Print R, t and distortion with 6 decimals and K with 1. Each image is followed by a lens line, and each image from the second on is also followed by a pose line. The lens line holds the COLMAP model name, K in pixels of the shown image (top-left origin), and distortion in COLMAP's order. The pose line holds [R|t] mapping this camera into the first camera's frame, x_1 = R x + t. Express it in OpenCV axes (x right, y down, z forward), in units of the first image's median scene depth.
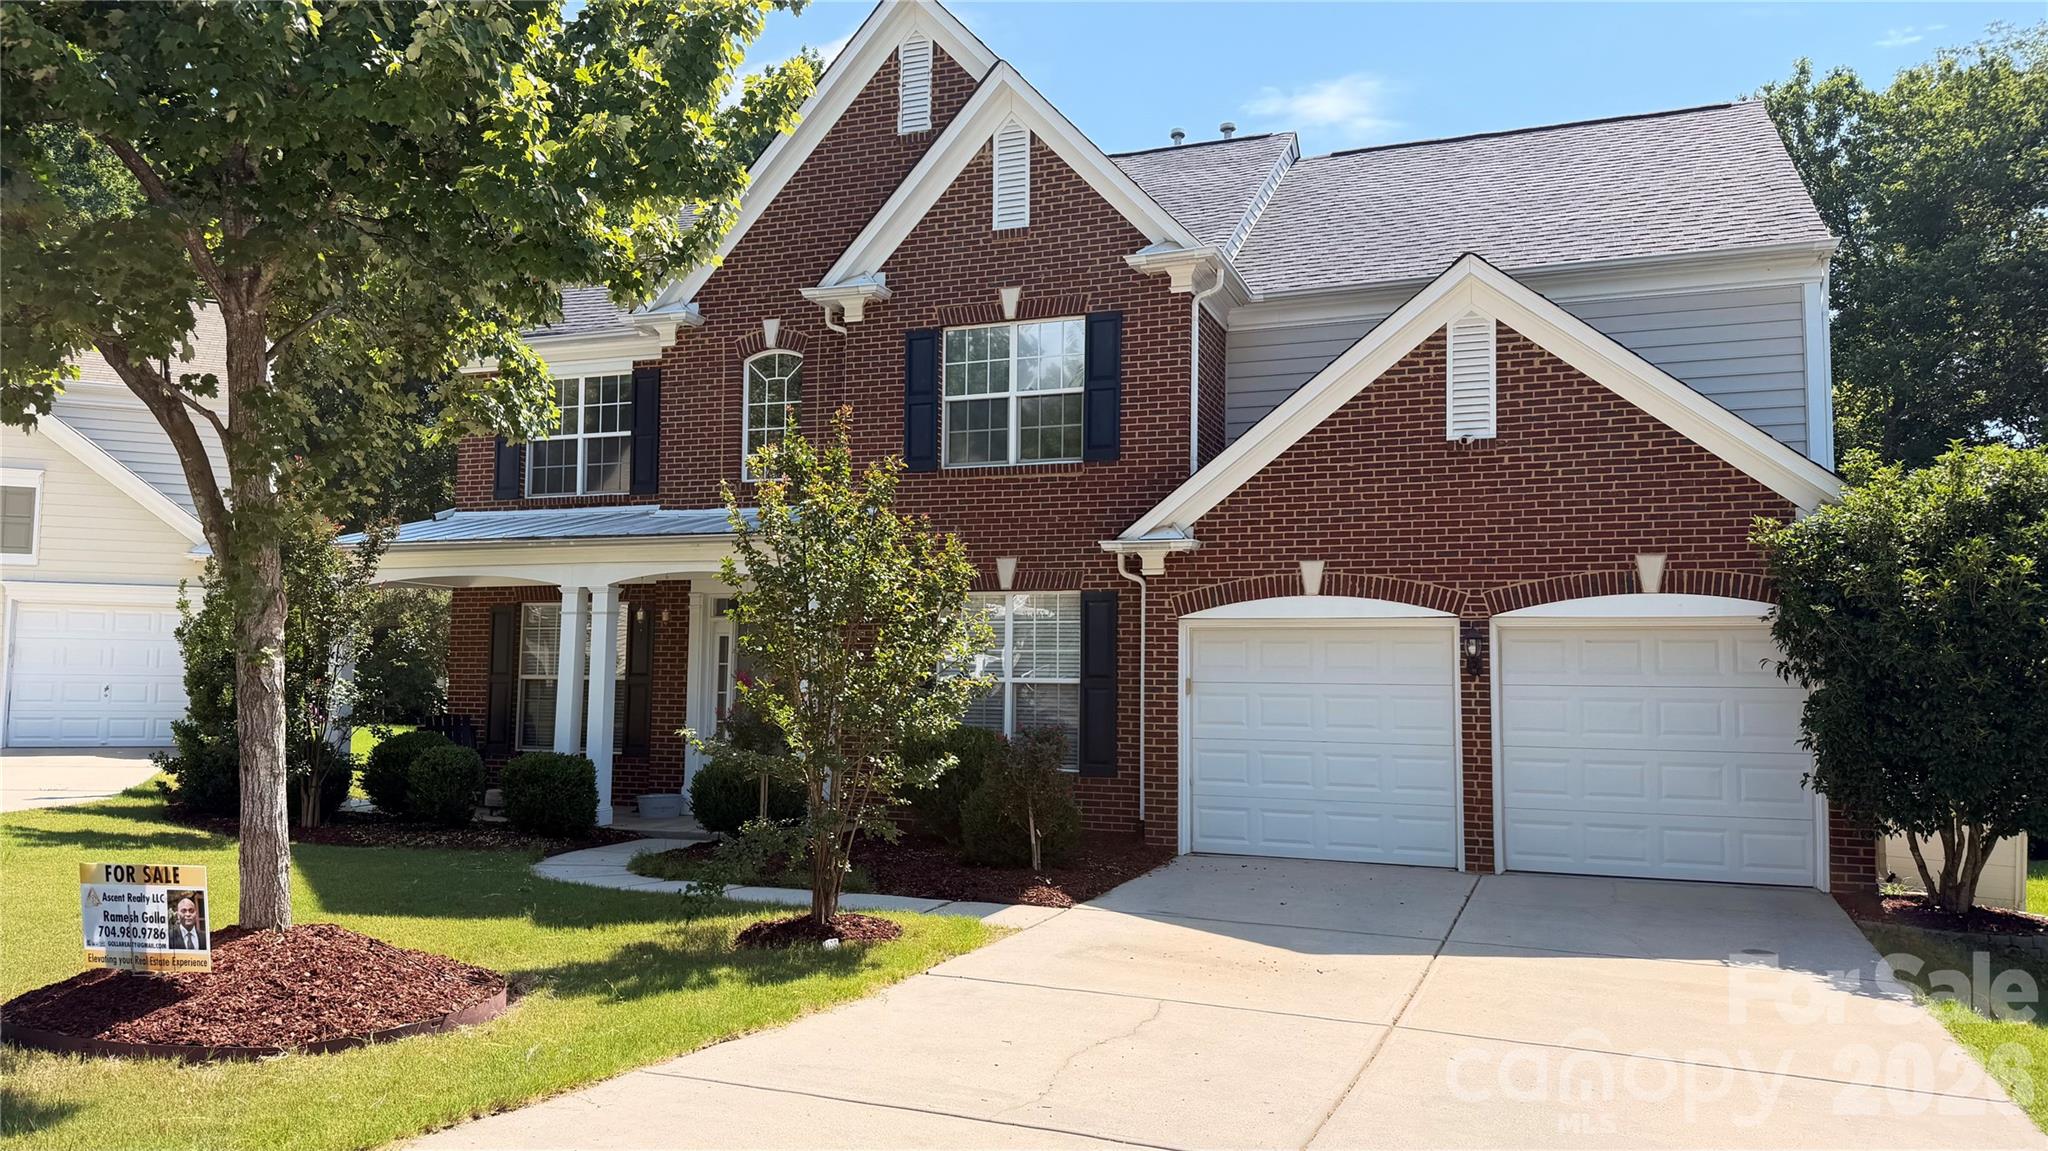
lens RADIAL K [[1447.5, 0, 1025.2], [0, 1447.5, 570.0], [0, 0, 1]] dist [0.024551, -0.017841]
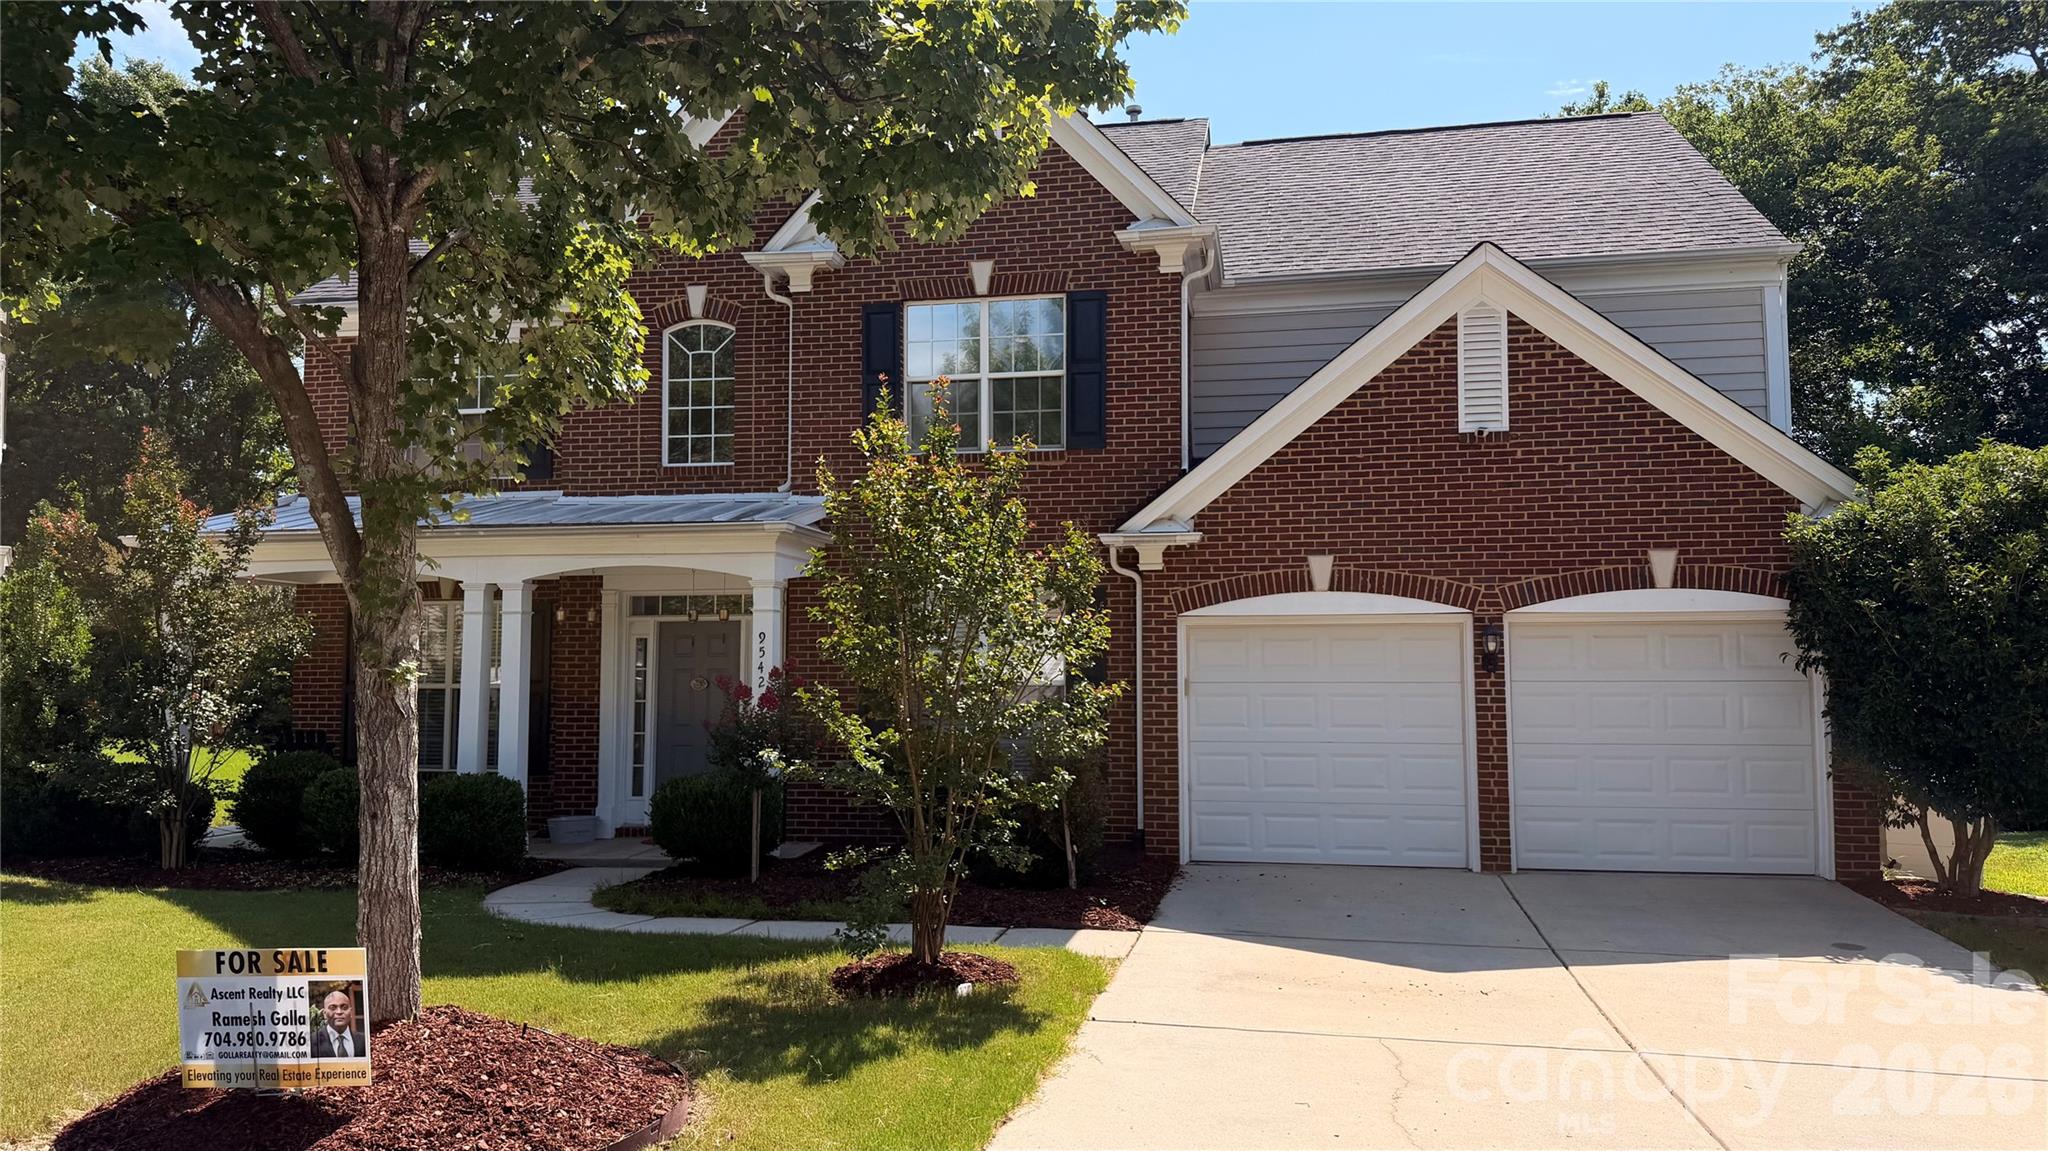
lens RADIAL K [[1447.5, 0, 1025.2], [0, 1447.5, 576.0], [0, 0, 1]] dist [0.024551, -0.017841]
pose [[0.982432, 0.000313, 0.186623, -0.178055], [-0.001632, 0.999975, 0.006911, 0.001159], [-0.186616, -0.007094, 0.982407, 0.090505]]
